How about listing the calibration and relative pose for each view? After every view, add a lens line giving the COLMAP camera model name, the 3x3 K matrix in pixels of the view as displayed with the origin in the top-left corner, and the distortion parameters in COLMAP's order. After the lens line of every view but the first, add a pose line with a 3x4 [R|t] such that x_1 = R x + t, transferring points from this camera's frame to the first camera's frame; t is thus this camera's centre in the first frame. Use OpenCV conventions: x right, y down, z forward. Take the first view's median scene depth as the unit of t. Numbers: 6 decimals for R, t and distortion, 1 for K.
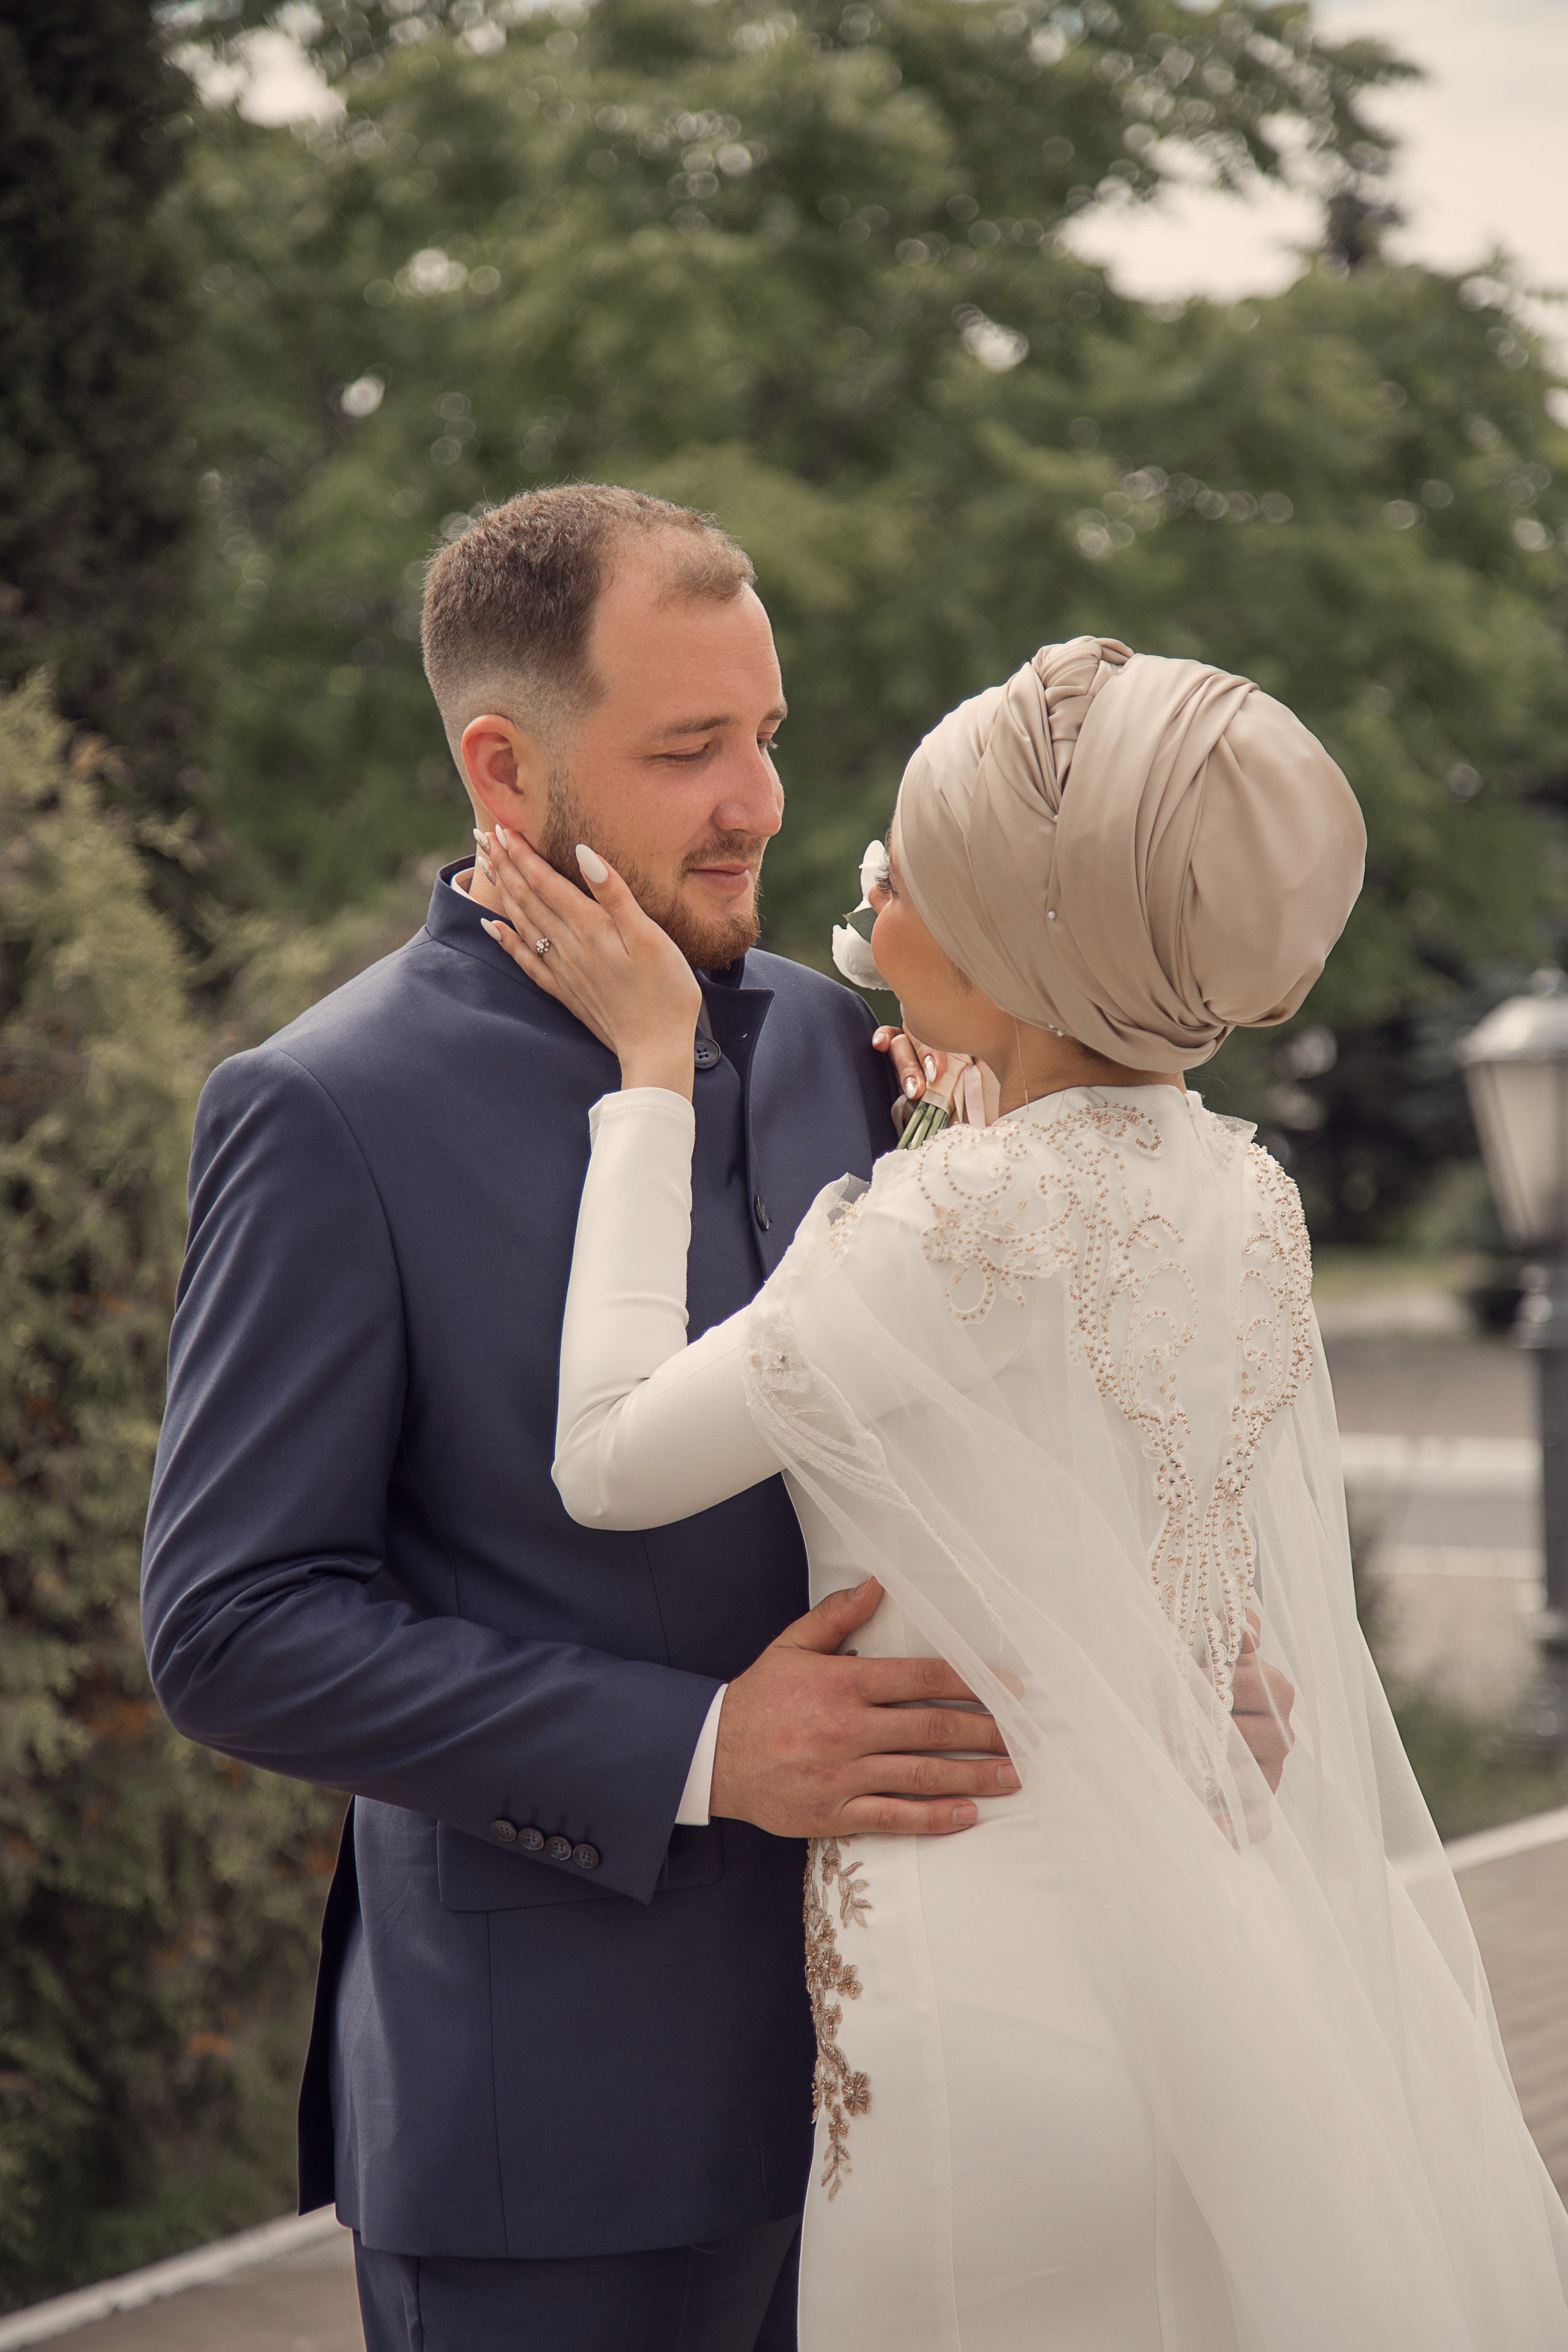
lens RADIAL K [[6707.3, 0, 784.0], [0, 6707.3, 1176.0], [0, 0, 1]] dist [-0.675854, -0.273517]
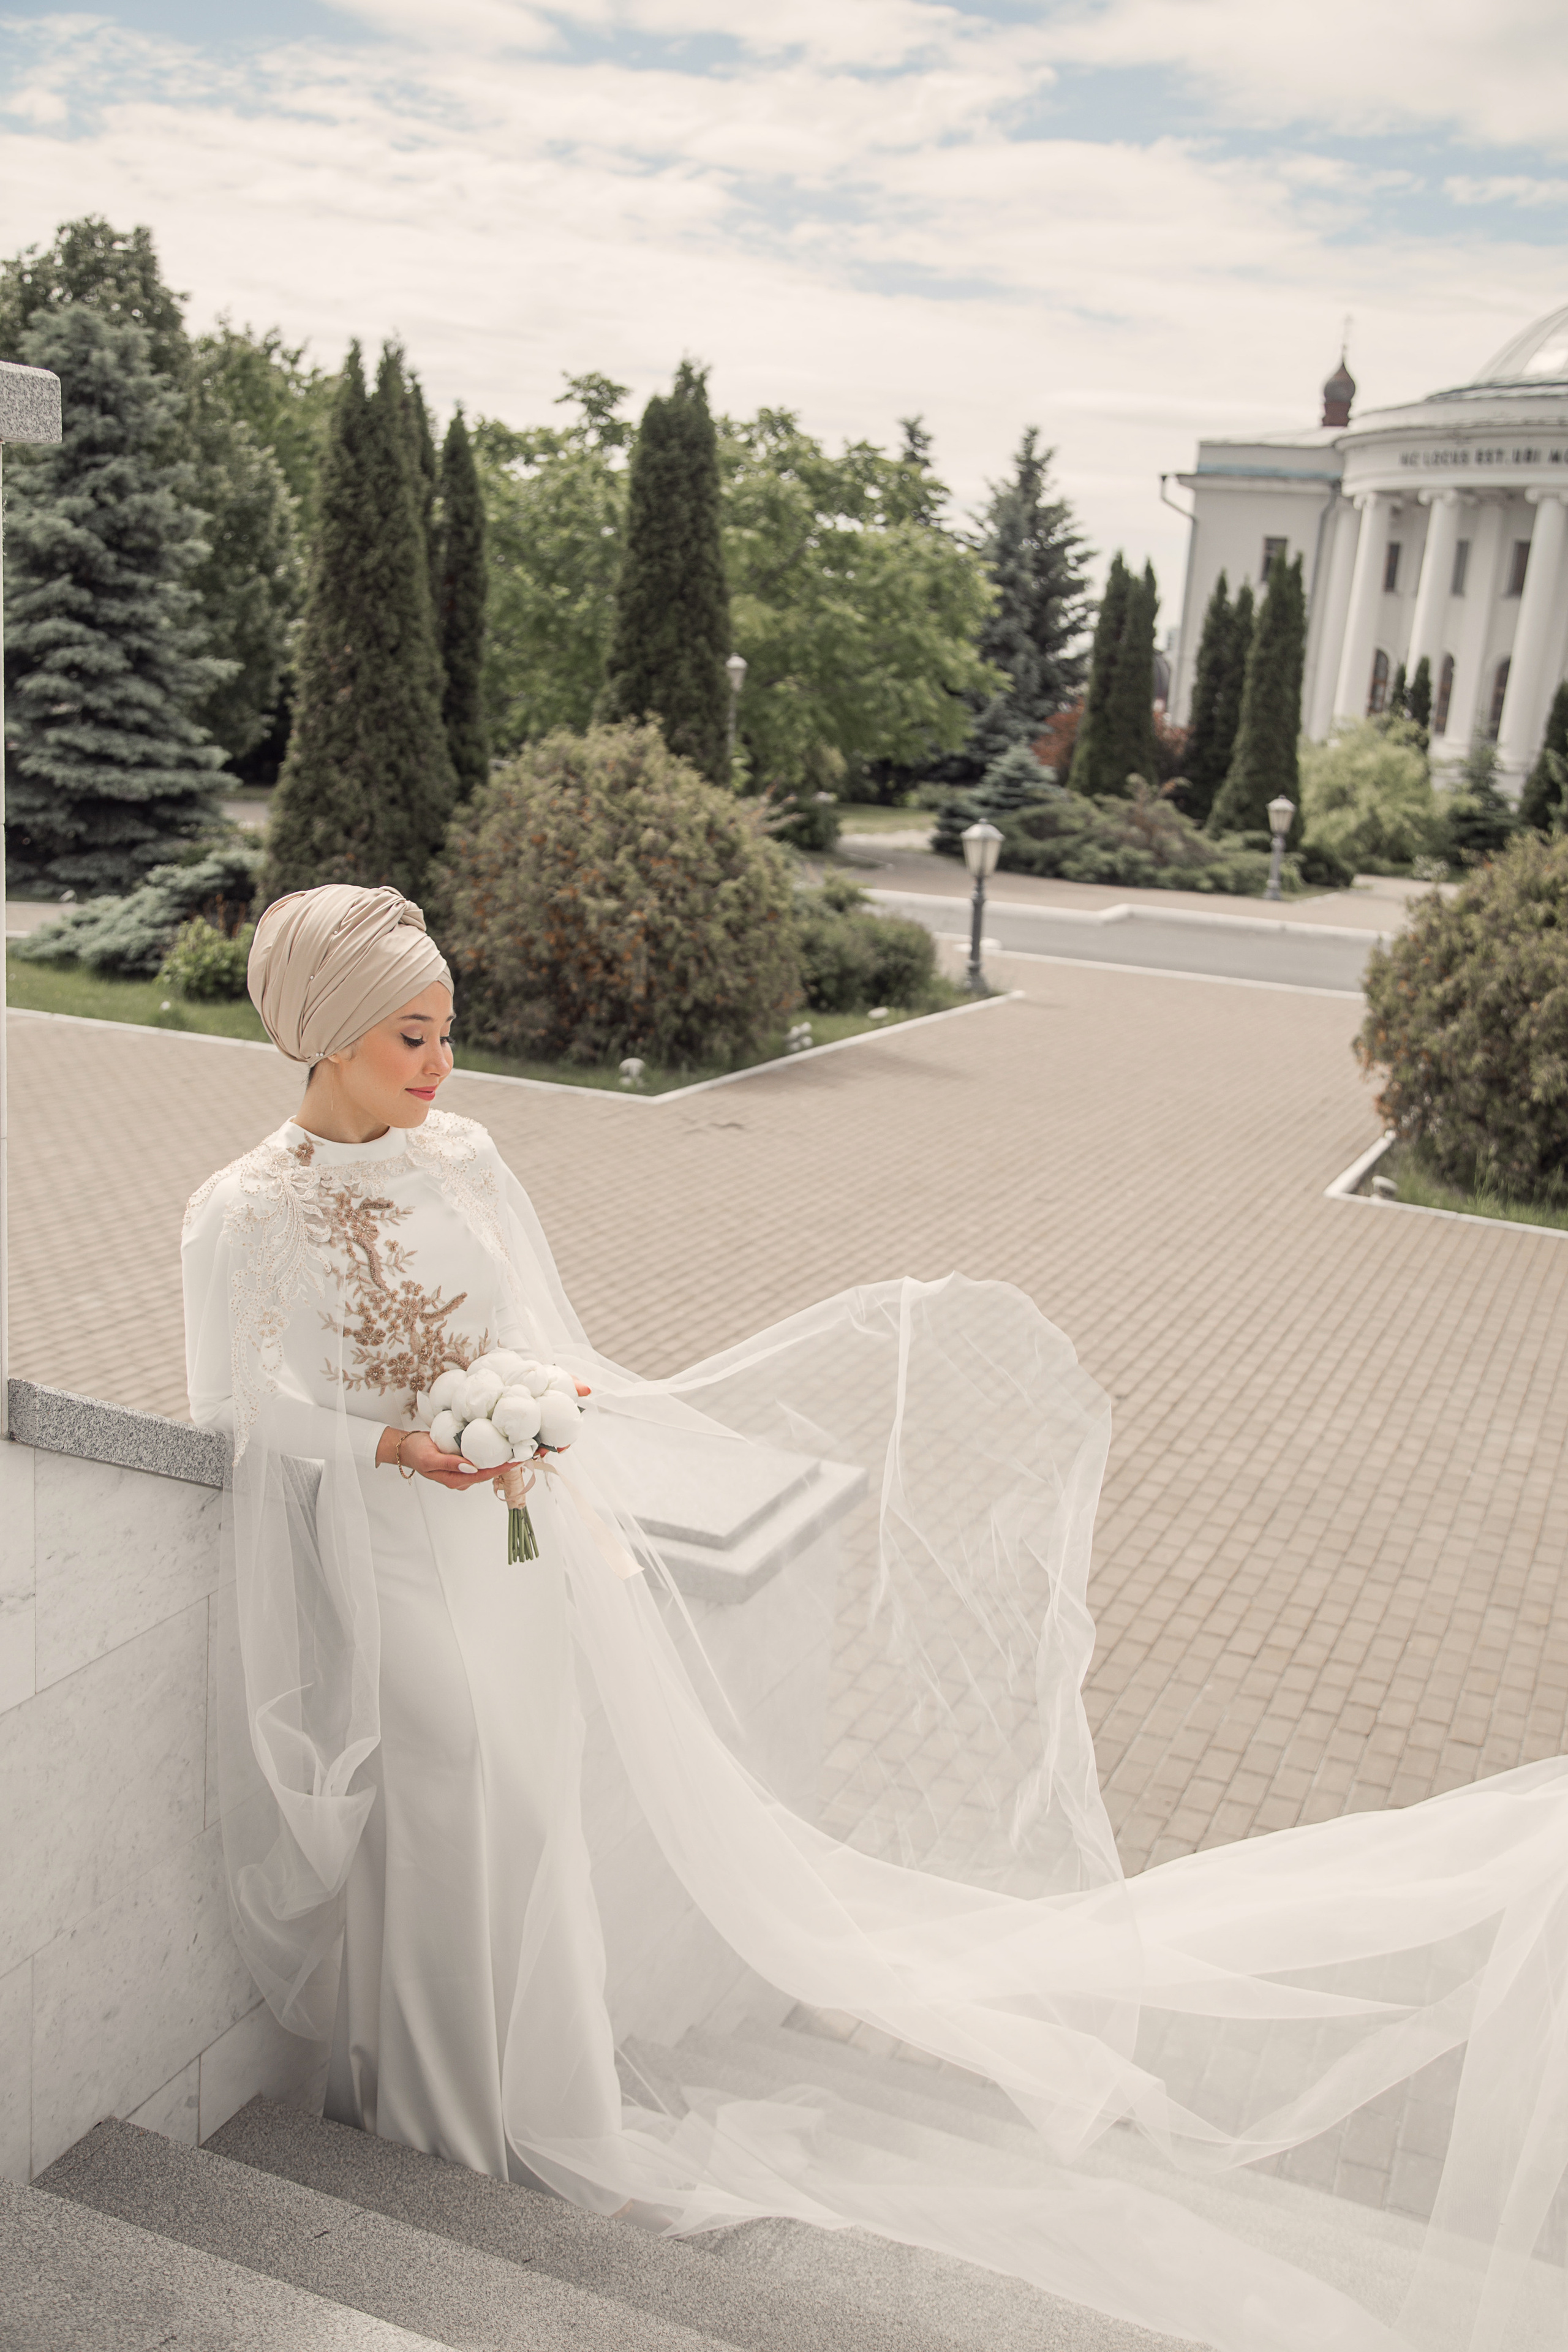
lens RADIAL K [[2314.3, 0, 784.0], [0, 2314.3, 1176.0], [0, 0, 1]] dist [-0.000425, -0.000057]
pose [[0.996874, 0.052513, 0.059022, -0.044310], [-0.062514, 0.981140, 0.182912, -0.031001], [-0.048303, -0.186030, 0.981356, -0.262236]]
